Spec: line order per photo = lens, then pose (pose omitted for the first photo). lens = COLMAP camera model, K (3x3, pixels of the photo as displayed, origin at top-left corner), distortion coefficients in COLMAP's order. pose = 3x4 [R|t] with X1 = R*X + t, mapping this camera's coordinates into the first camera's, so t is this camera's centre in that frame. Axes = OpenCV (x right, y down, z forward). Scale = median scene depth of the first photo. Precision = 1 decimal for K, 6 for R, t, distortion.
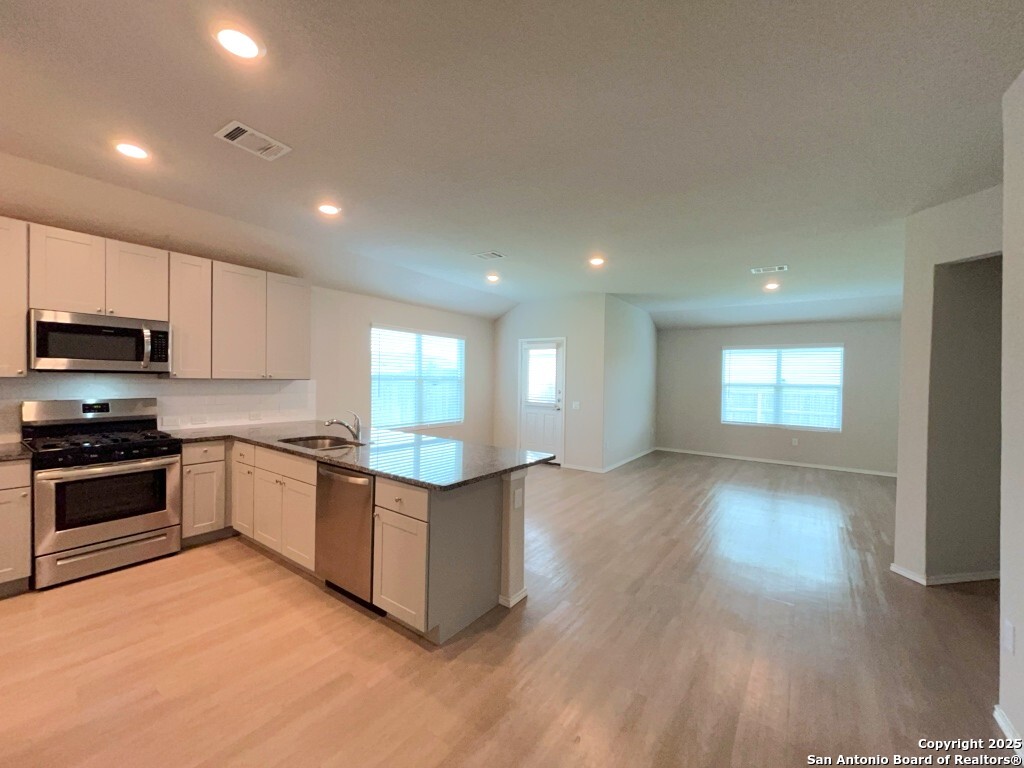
lens RADIAL K [[413.9, 0, 515.4], [0, 413.9, 384.7], [0, 0, 1]] dist [-0.000877, -0.000653]
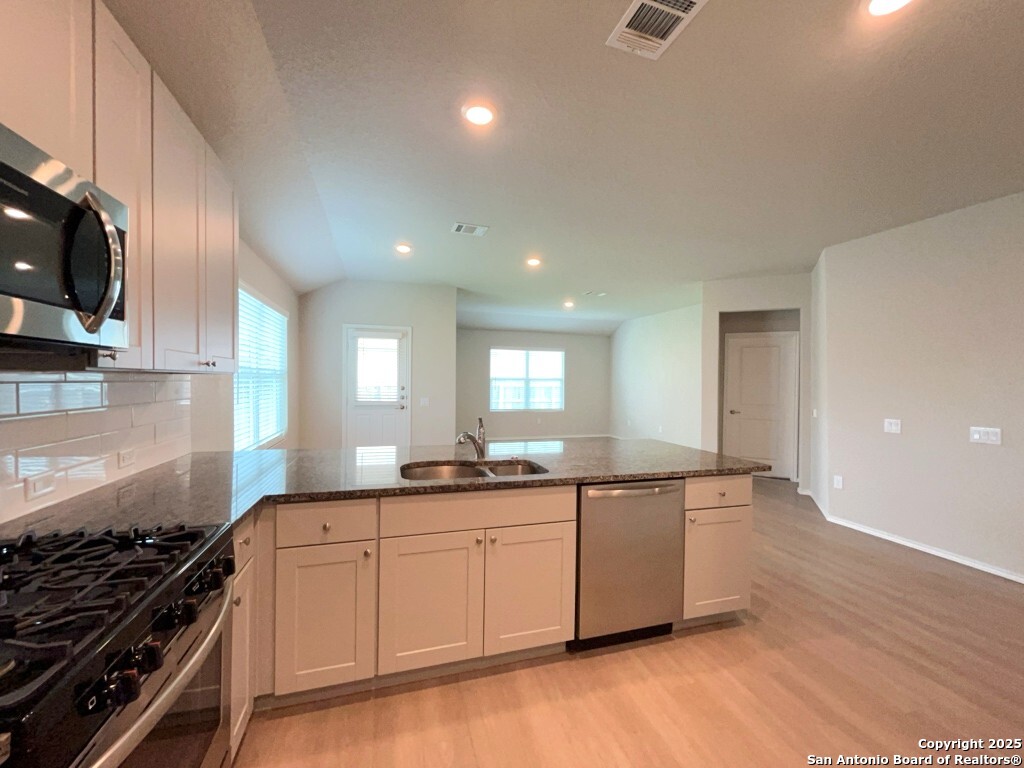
lens RADIAL K [[413.9, 0, 516.0], [0, 413.9, 383.6], [0, 0, 1]] dist [-0.000877, -0.000653]
pose [[0.609156, -0.018431, 0.792836, -0.570520], [0.012326, 0.999829, 0.013773, -0.002006], [-0.792955, 0.001383, 0.609279, 0.329773]]
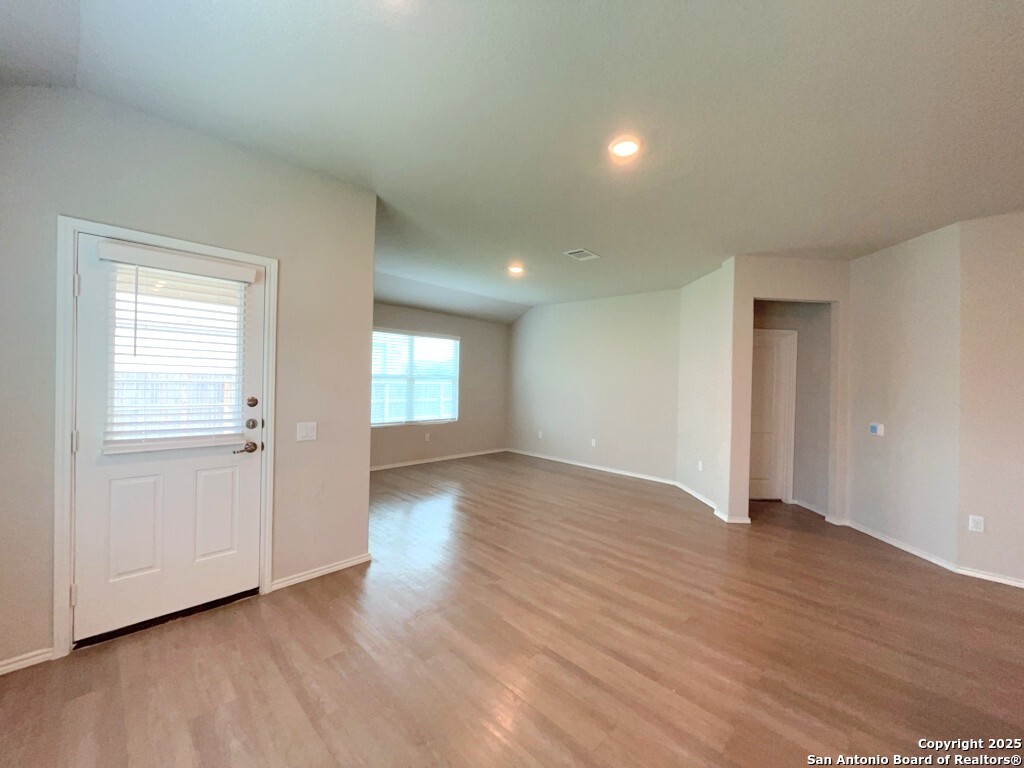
lens RADIAL K [[413.9, 0, 516.6], [0, 413.9, 383.5], [0, 0, 1]] dist [-0.000877, -0.000653]
pose [[0.148967, -0.026172, 0.988496, -0.291089], [-0.008814, 0.999575, 0.027794, -0.014878], [-0.988803, -0.012853, 0.148673, 0.887820]]
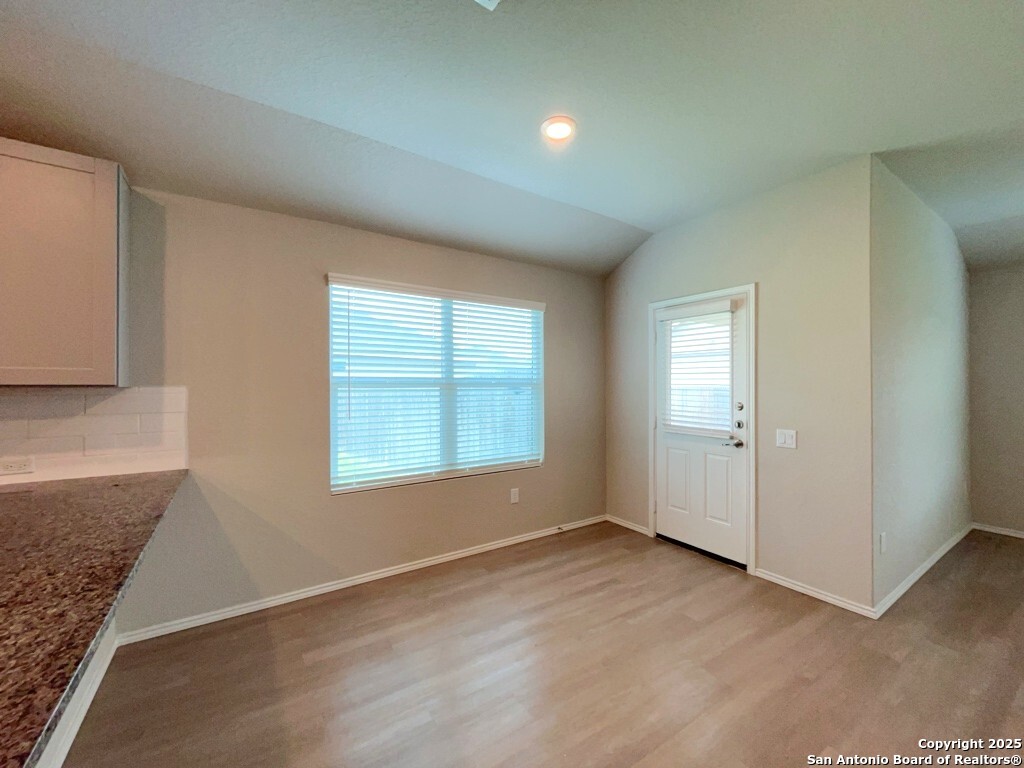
lens RADIAL K [[413.9, 0, 514.0], [0, 413.9, 387.0], [0, 0, 1]] dist [-0.000877, -0.000653]
pose [[0.932838, -0.016189, -0.359933, 0.047517], [0.011188, 0.999810, -0.015972, 0.000670], [0.360123, 0.010872, 0.932841, 0.608151]]
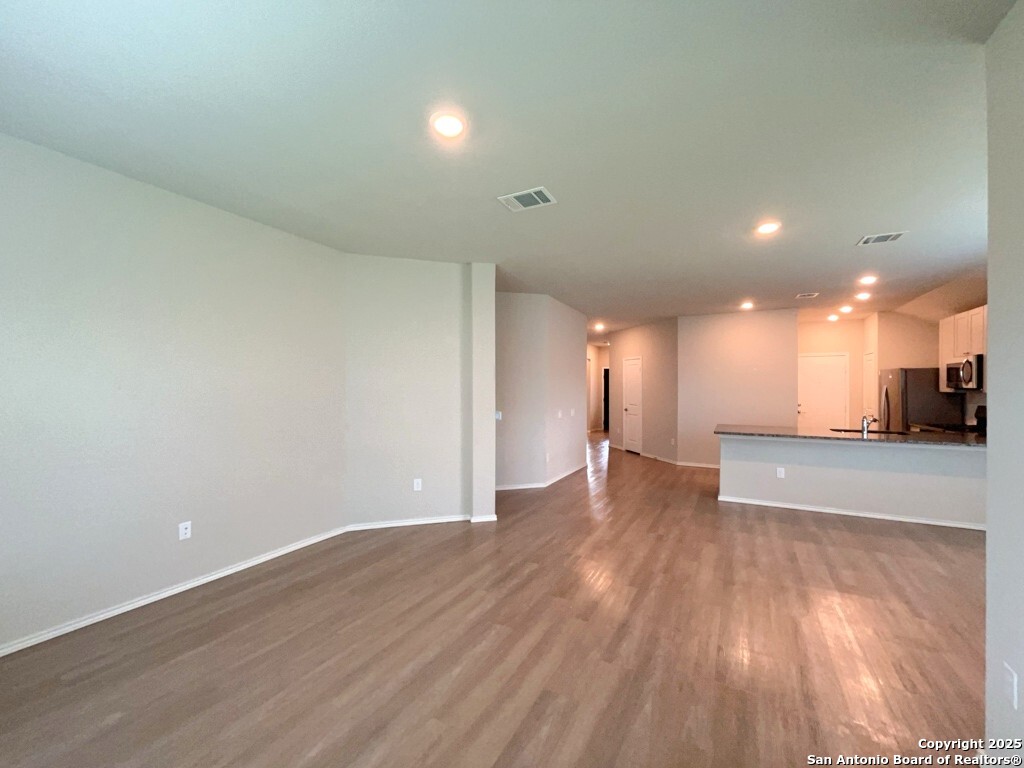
lens RADIAL K [[413.9, 0, 514.8], [0, 413.9, 384.0], [0, 0, 1]] dist [-0.000877, -0.000653]
pose [[-0.992270, -0.025379, -0.121475, 0.617913], [-0.026800, 0.999590, 0.010084, -0.011108], [0.121169, 0.013261, -0.992543, 1.423891]]
